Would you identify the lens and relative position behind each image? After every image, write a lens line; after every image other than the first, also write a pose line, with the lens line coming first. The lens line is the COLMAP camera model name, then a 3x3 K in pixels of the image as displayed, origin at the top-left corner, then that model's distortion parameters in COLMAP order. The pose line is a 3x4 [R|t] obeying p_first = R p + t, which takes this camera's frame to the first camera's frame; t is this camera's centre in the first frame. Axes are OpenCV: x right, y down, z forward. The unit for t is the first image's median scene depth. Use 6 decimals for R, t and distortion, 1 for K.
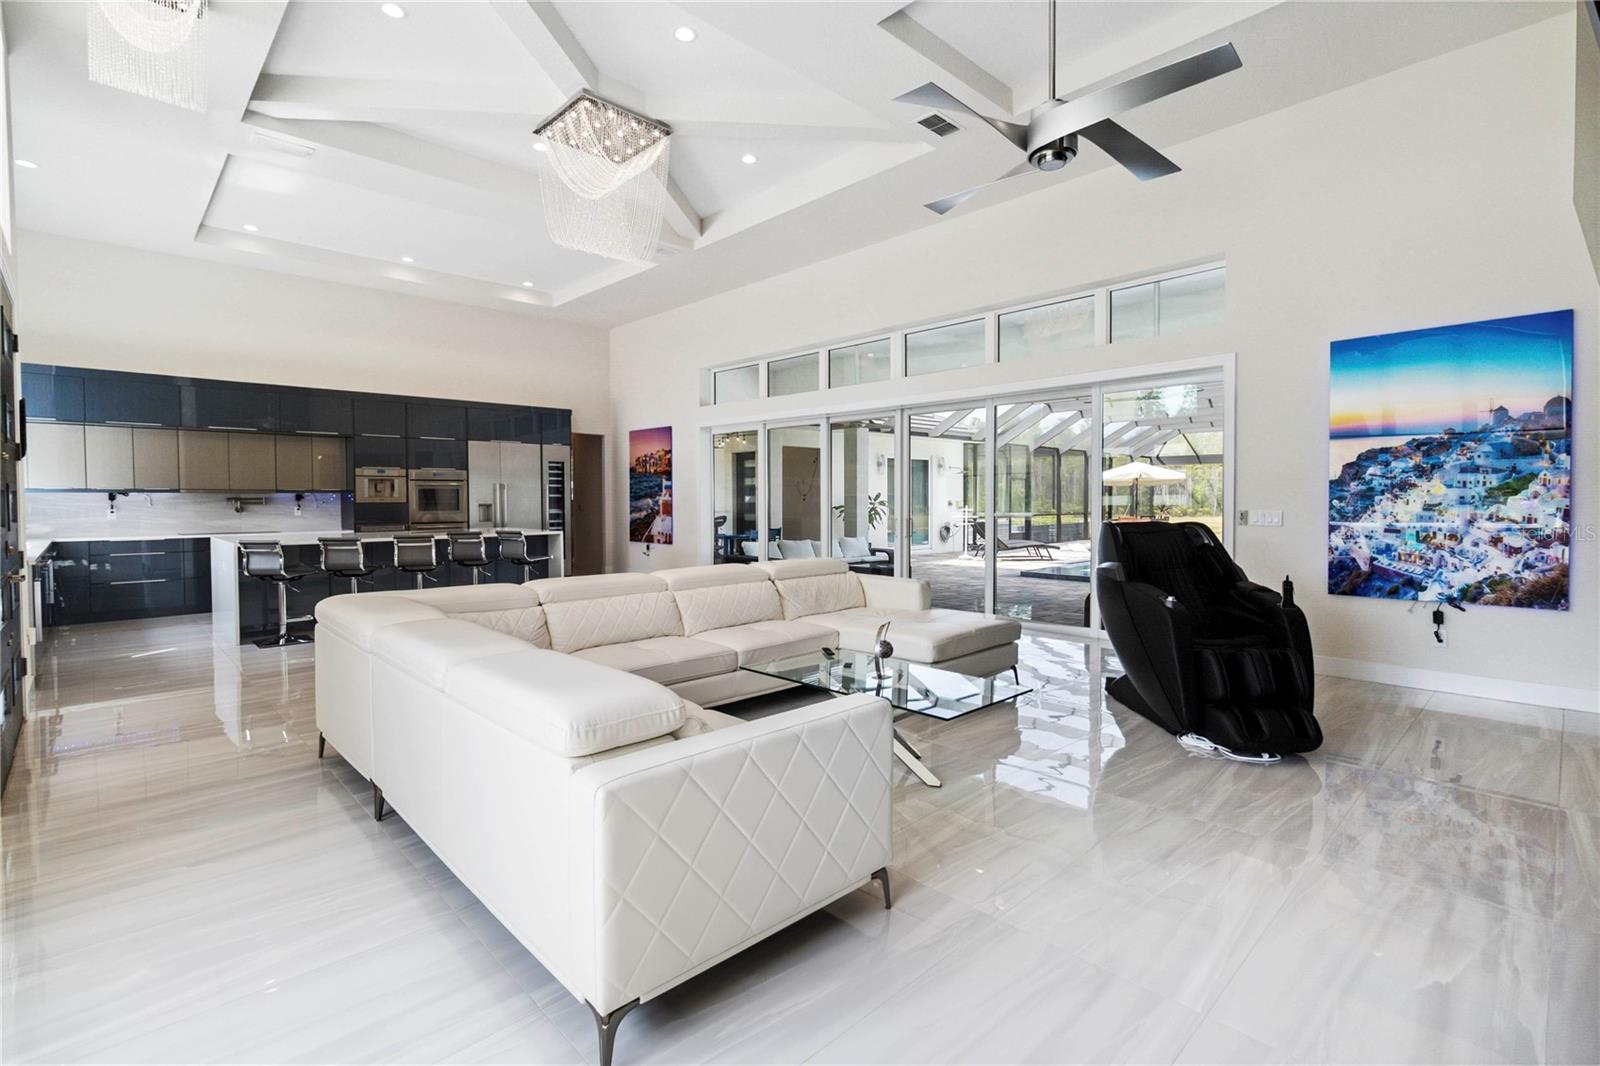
lens RADIAL K [[740.6, 0, 816.6], [0, 740.6, 523.6], [0, 0, 1]] dist [0.001998, 0.000534]
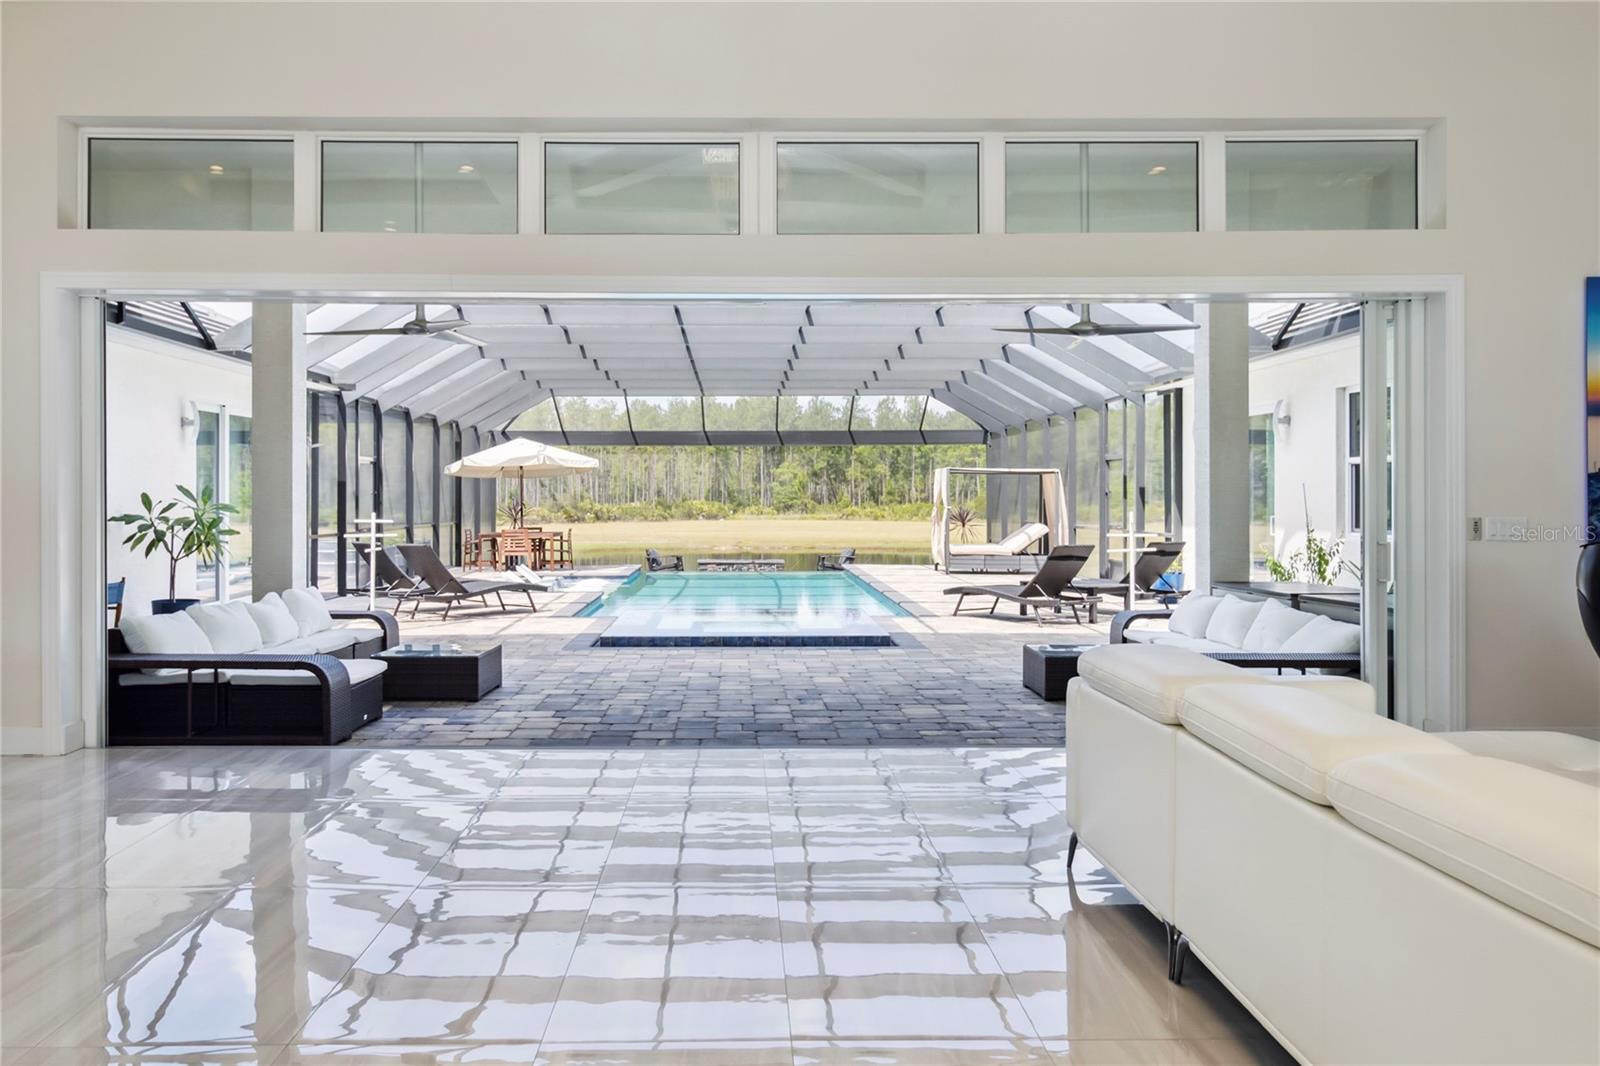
lens RADIAL K [[1240.3, 0, 758.6], [0, 1240.3, 498.7], [0, 0, 1]] dist [-0.001253, -0.002264]
pose [[0.687745, 0.000979, 0.725952, -0.325032], [0.023971, 0.999423, -0.024058, -0.011620], [-0.725557, 0.033948, 0.687324, 0.357278]]
